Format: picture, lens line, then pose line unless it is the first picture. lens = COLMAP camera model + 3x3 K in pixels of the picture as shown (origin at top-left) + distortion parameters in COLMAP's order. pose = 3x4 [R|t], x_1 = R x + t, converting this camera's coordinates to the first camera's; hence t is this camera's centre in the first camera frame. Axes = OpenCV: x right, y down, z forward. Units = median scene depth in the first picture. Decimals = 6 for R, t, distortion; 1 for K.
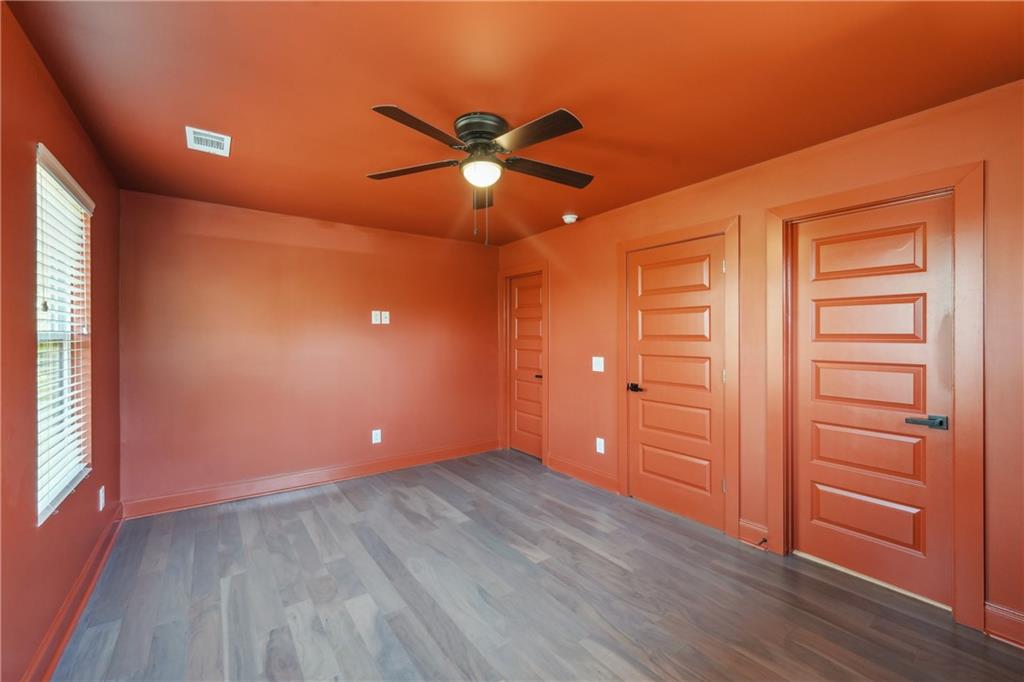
lens RADIAL K [[414.4, 0, 514.8], [0, 414.4, 339.6], [0, 0, 1]] dist [-0.000483, 0.000241]
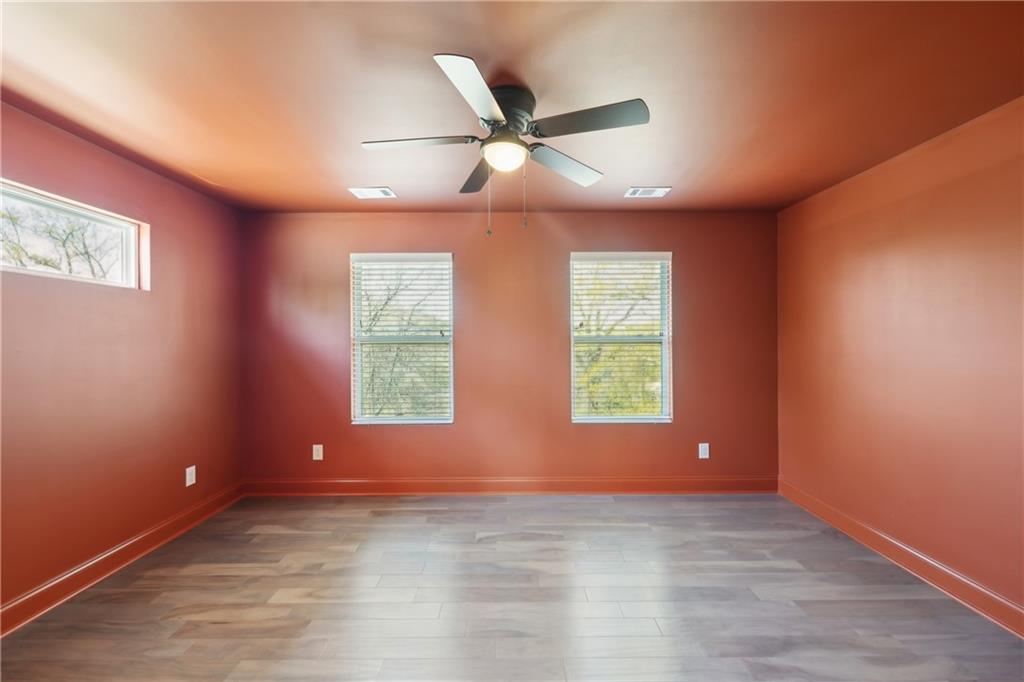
lens RADIAL K [[414.4, 0, 516.0], [0, 414.4, 339.8], [0, 0, 1]] dist [-0.000483, 0.000241]
pose [[-0.587337, 0.002127, -0.809340, 0.502325], [0.000064, 0.999997, 0.002581, -0.003399], [0.809343, 0.001464, -0.587335, 1.223646]]
